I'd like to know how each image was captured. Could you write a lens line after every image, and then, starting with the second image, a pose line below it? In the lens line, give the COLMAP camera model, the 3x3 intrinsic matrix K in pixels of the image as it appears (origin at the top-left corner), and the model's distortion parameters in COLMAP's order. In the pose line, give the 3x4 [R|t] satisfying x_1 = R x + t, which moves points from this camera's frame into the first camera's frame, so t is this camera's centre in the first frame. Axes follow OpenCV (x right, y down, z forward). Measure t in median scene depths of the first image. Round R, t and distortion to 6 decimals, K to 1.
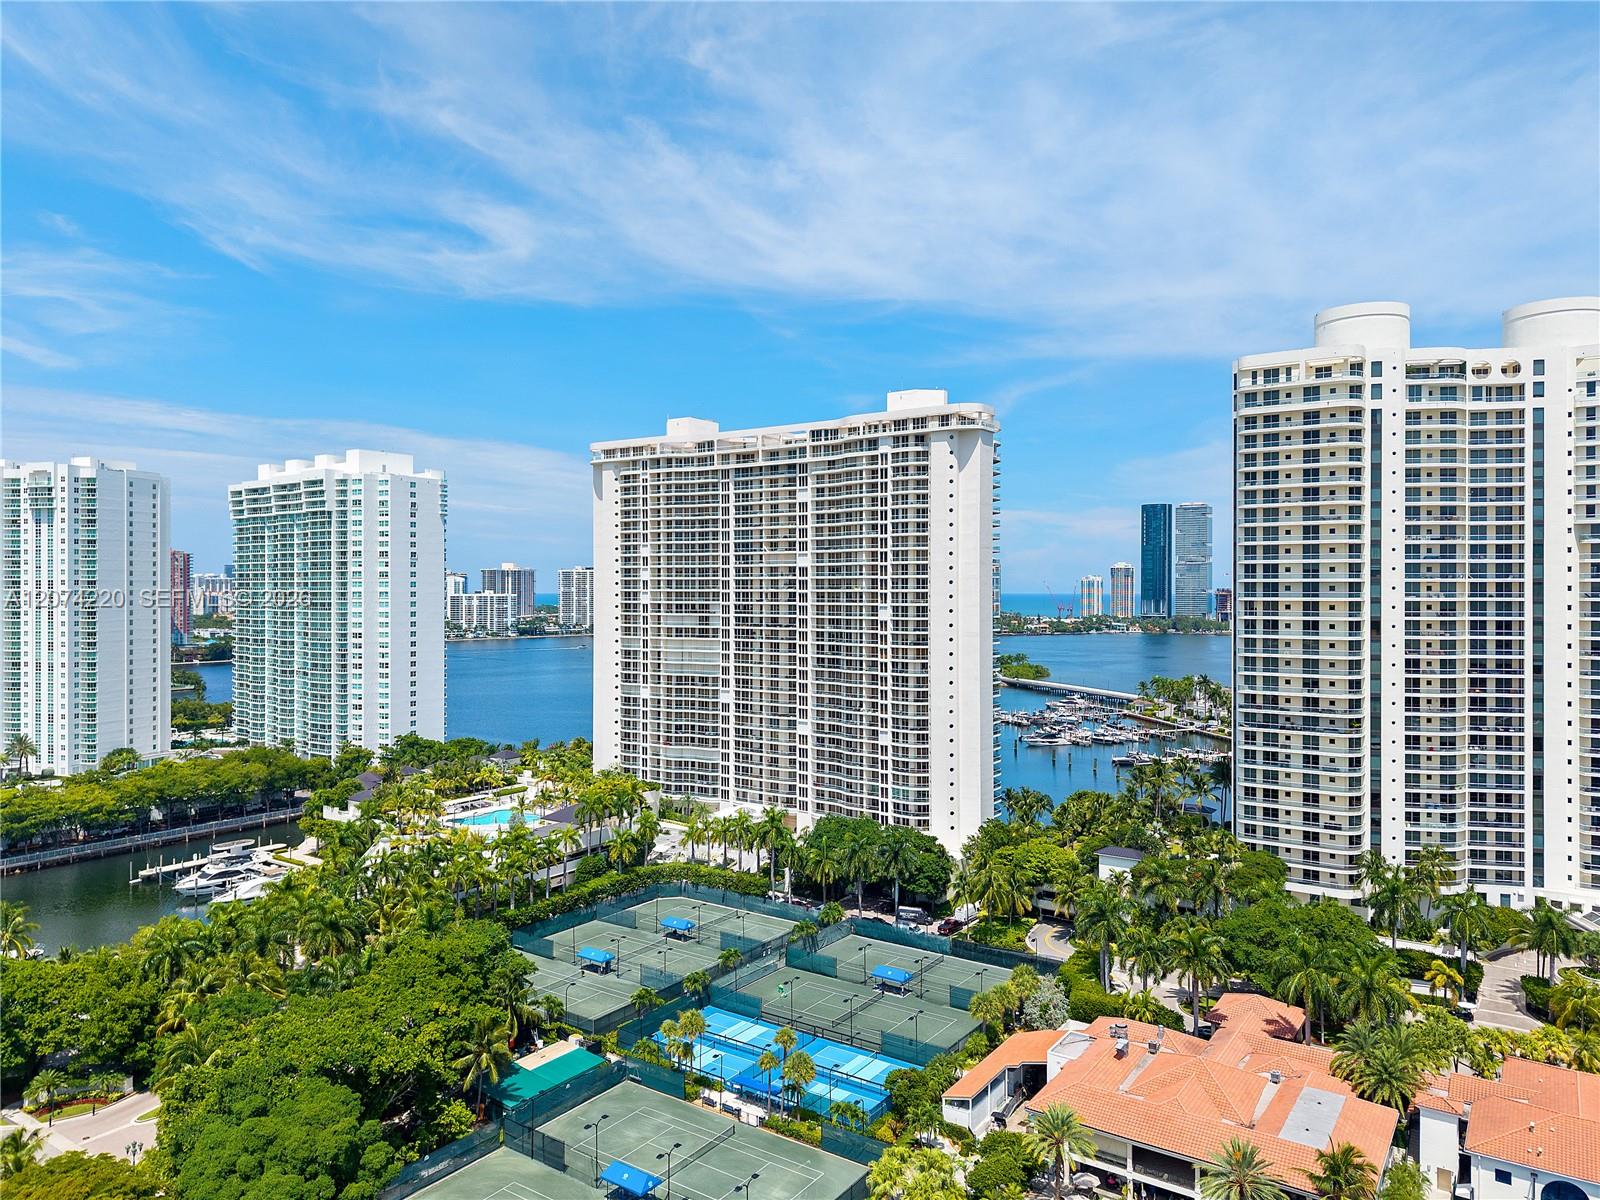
lens RADIAL K [[1047.4, 0, 800.0], [0, 1047.4, 600.0], [0, 0, 1]] dist [0.057876, -0.105407]
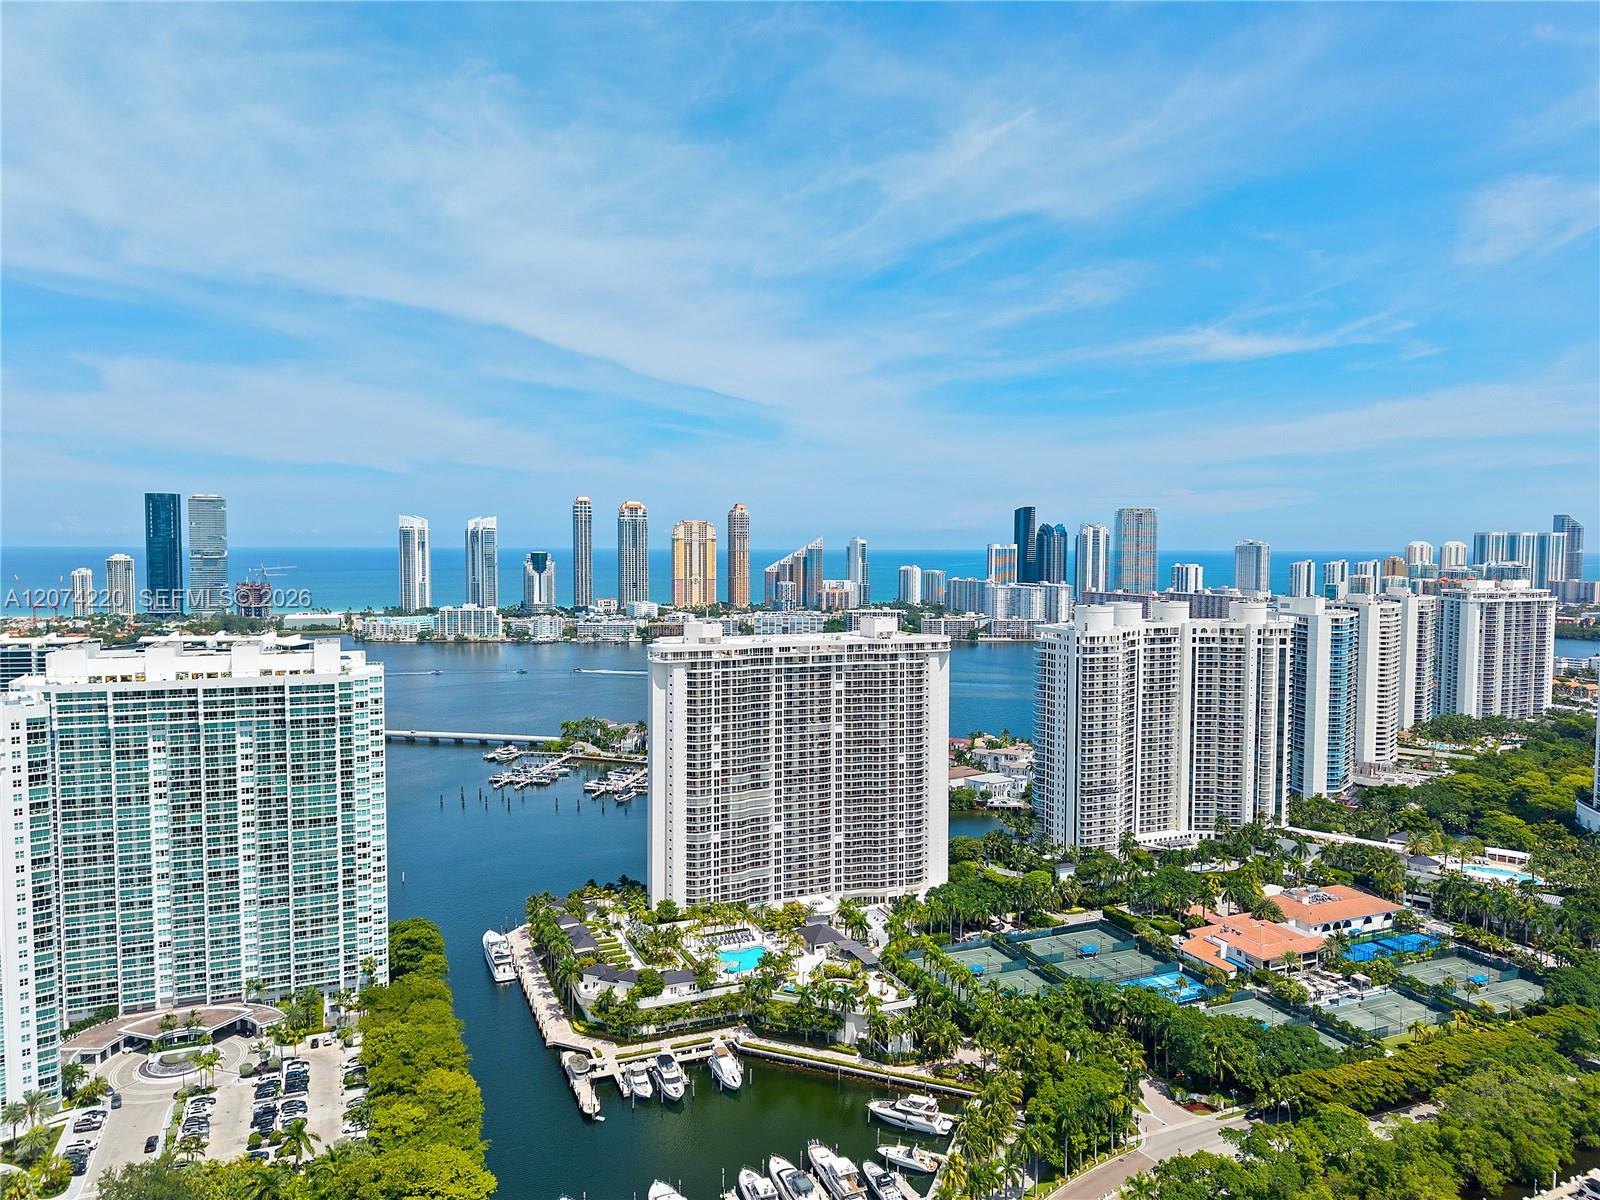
lens RADIAL K [[1077.7, 0, 800.0], [0, 1077.7, 600.0], [0, 0, 1]] dist [0.086820, -0.120299]
pose [[0.529062, -0.040507, 0.847616, -1.296601], [0.004786, 0.998987, 0.044754, -0.284009], [-0.848569, -0.019621, 0.528720, 0.213270]]
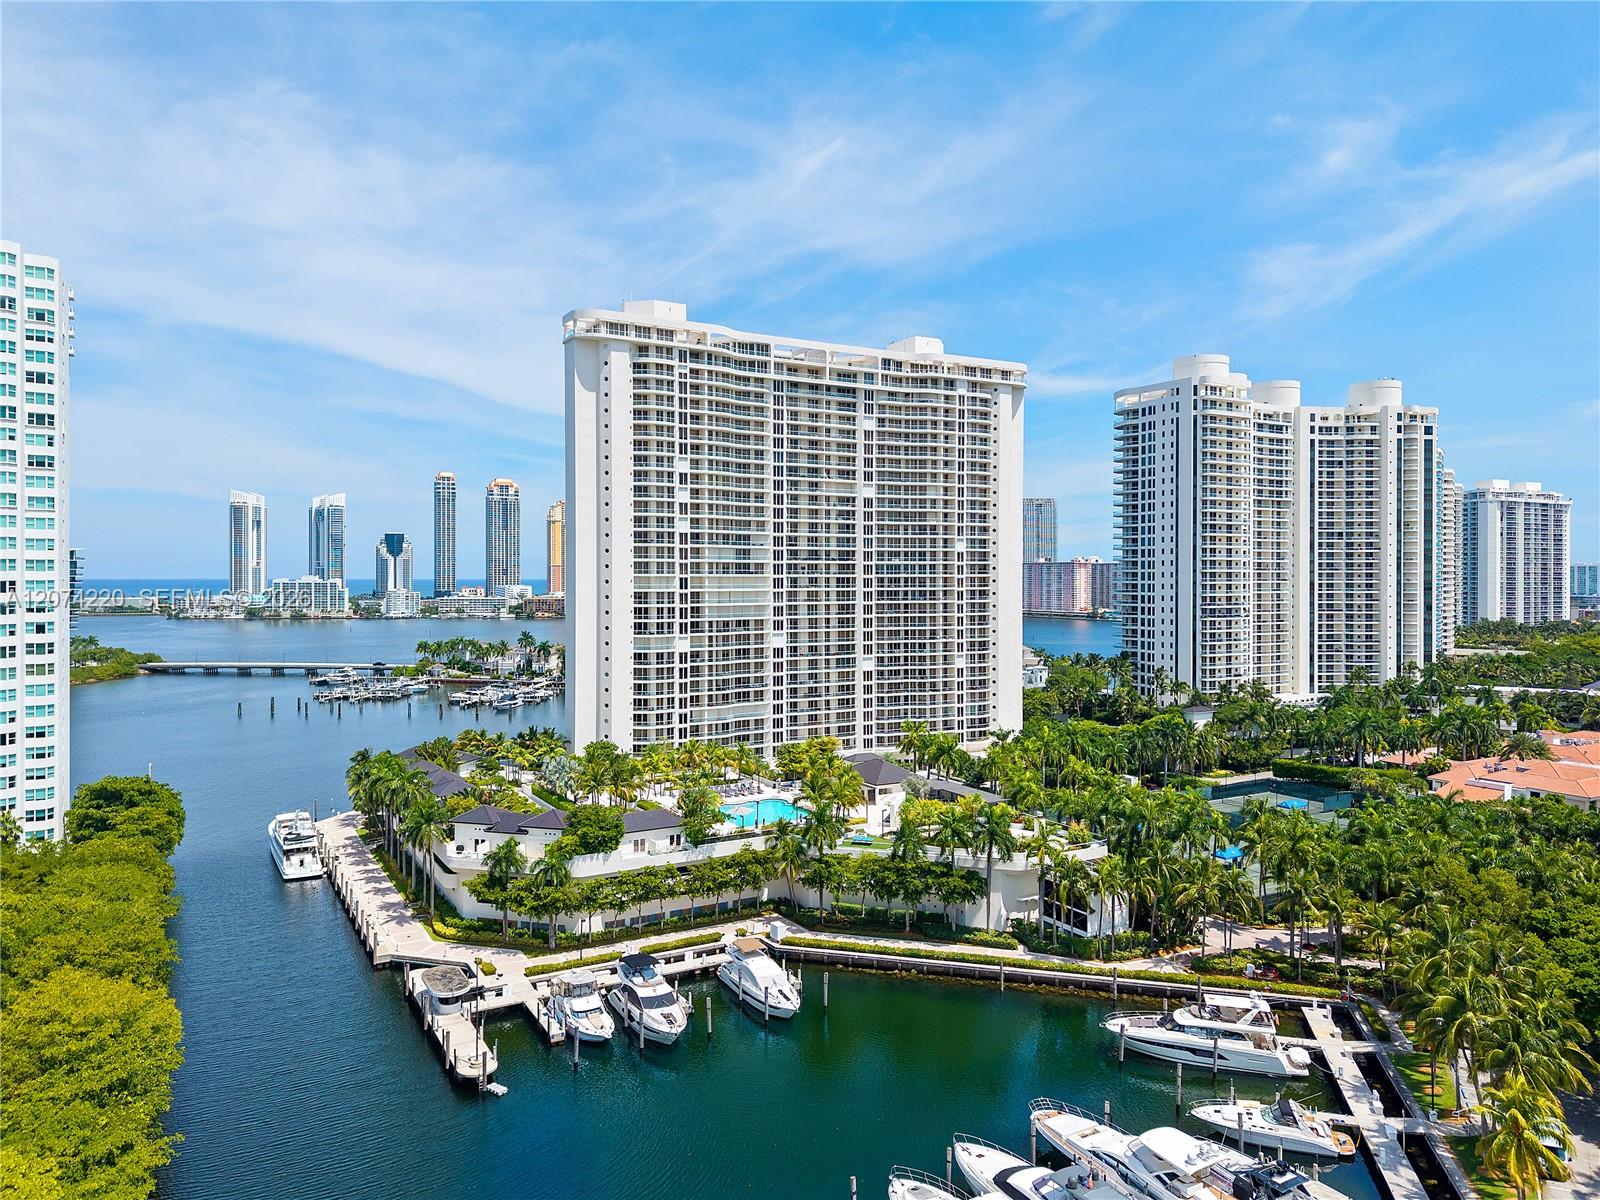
lens RADIAL K [[1100.6, 0, 804.9], [0, 1100.6, 562.2], [0, 0, 1]] dist [0.045248, -0.033045]
pose [[0.426453, 0.006208, 0.904488, -0.902493], [0.006747, 0.999927, -0.010044, 0.036966], [-0.904484, 0.010386, 0.426380, 0.597109]]
